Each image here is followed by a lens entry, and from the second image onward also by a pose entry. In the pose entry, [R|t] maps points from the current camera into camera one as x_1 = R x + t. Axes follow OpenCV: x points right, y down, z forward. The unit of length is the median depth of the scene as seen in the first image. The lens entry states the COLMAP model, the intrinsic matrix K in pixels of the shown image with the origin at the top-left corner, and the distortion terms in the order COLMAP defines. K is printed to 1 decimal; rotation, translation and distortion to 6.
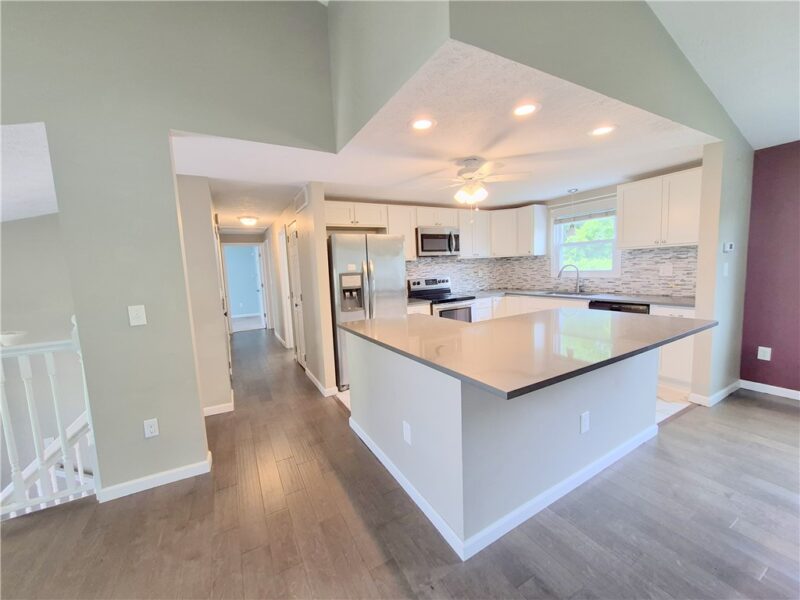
lens RADIAL K [[317.1, 0, 398.4], [0, 317.1, 300.3], [0, 0, 1]] dist [-0.000312, 0.000053]
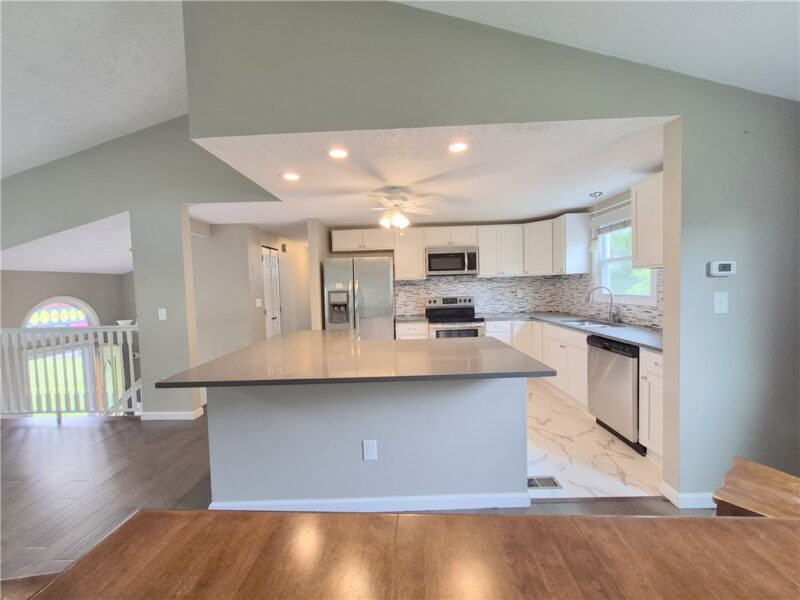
lens RADIAL K [[317.1, 0, 395.1], [0, 317.1, 300.1], [0, 0, 1]] dist [-0.000312, 0.000053]
pose [[0.864435, 0.040777, -0.501088, 0.479230], [-0.060540, 0.997895, -0.023233, -0.028707], [0.499086, 0.050419, 0.865085, 0.063981]]
